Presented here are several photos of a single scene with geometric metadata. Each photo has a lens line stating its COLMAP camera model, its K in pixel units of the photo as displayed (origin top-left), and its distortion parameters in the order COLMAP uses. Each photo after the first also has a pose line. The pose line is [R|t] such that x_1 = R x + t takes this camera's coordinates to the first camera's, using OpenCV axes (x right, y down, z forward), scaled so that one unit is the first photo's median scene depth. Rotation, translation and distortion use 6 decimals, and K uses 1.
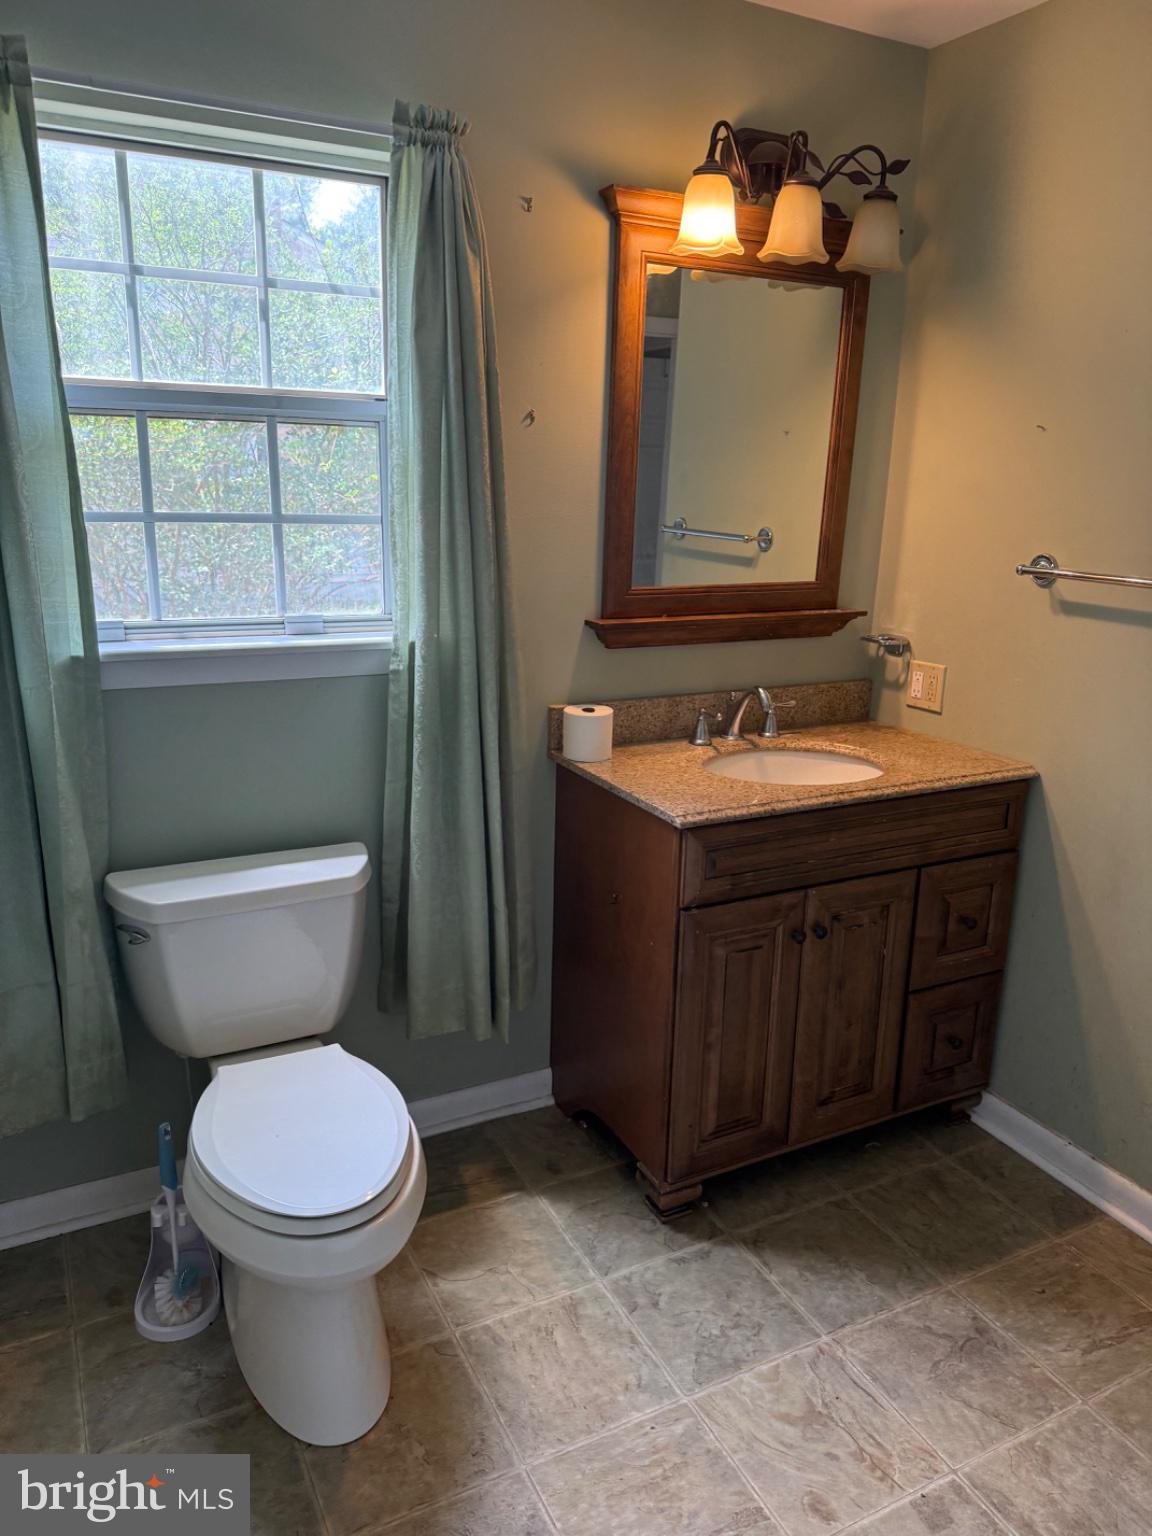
lens RADIAL K [[1082.9, 0, 565.3], [0, 1082.9, 772.8], [0, 0, 1]] dist [0.034570, -0.050034]
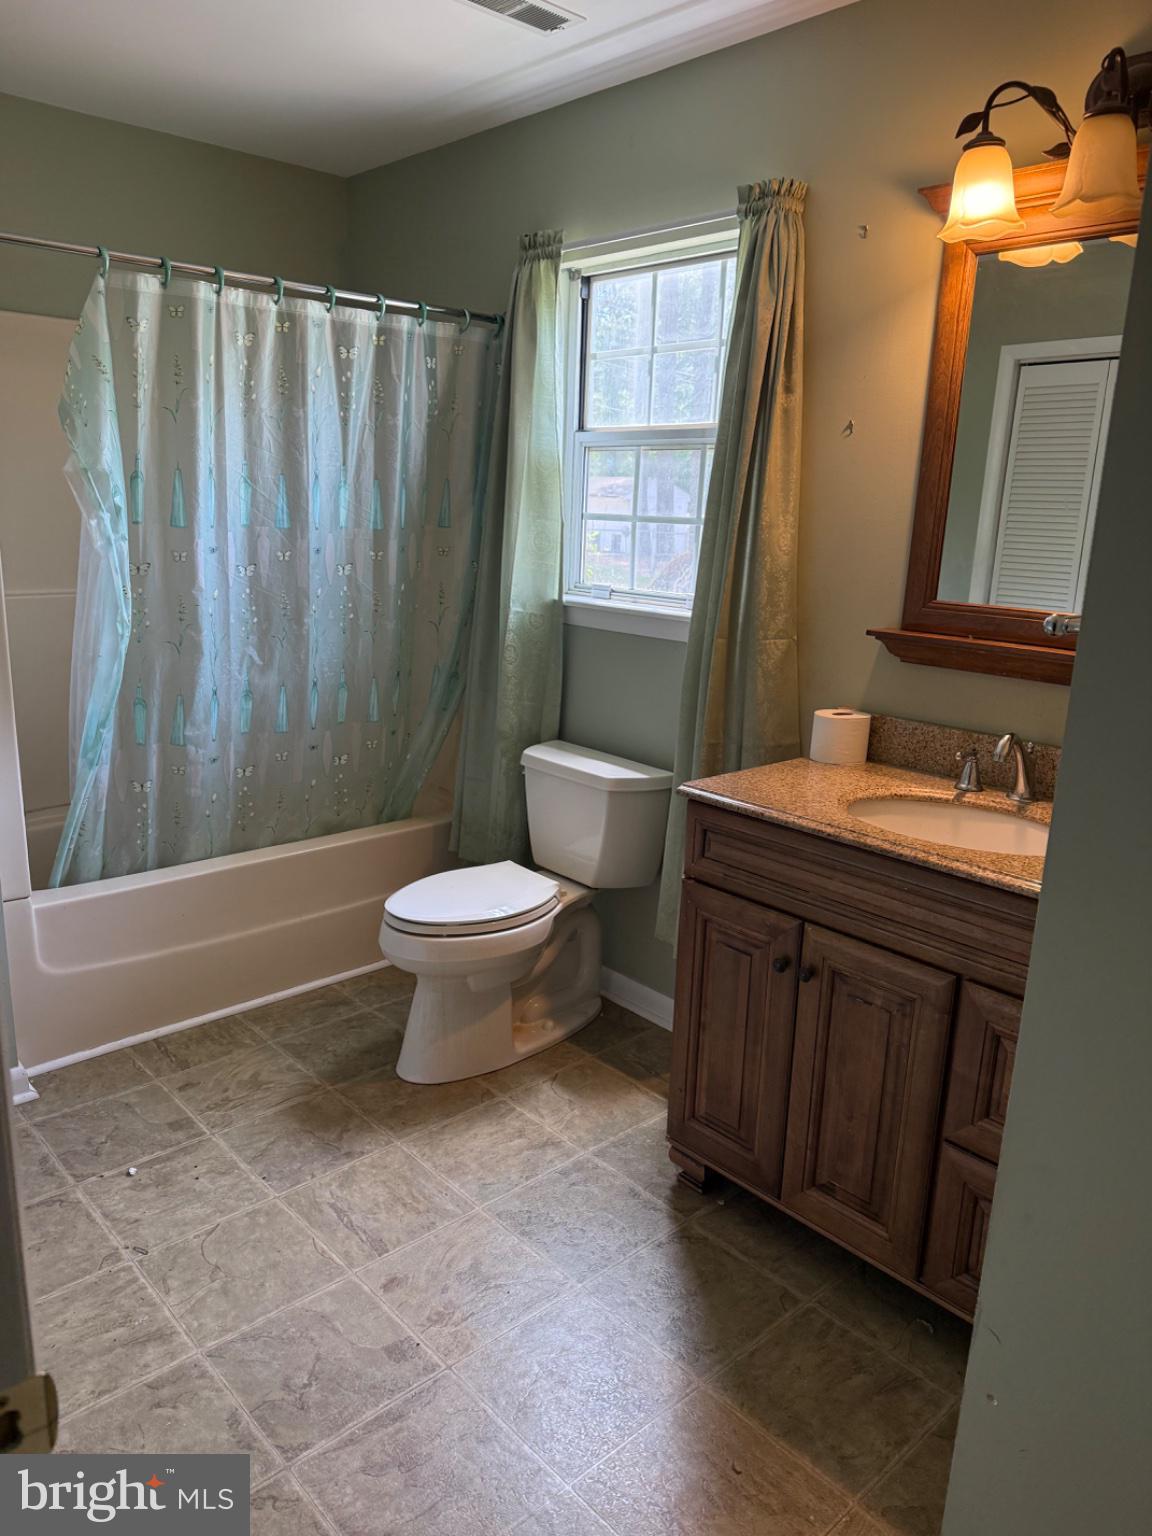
lens RADIAL K [[1076.2, 0, 577.9], [0, 1076.2, 799.2], [0, 0, 1]] dist [0.044938, -0.086051]
pose [[0.259633, 0.238125, -0.935889, 1.003931], [-0.277665, 0.946607, 0.163822, -0.086886], [0.924929, 0.217330, 0.311889, 0.520676]]
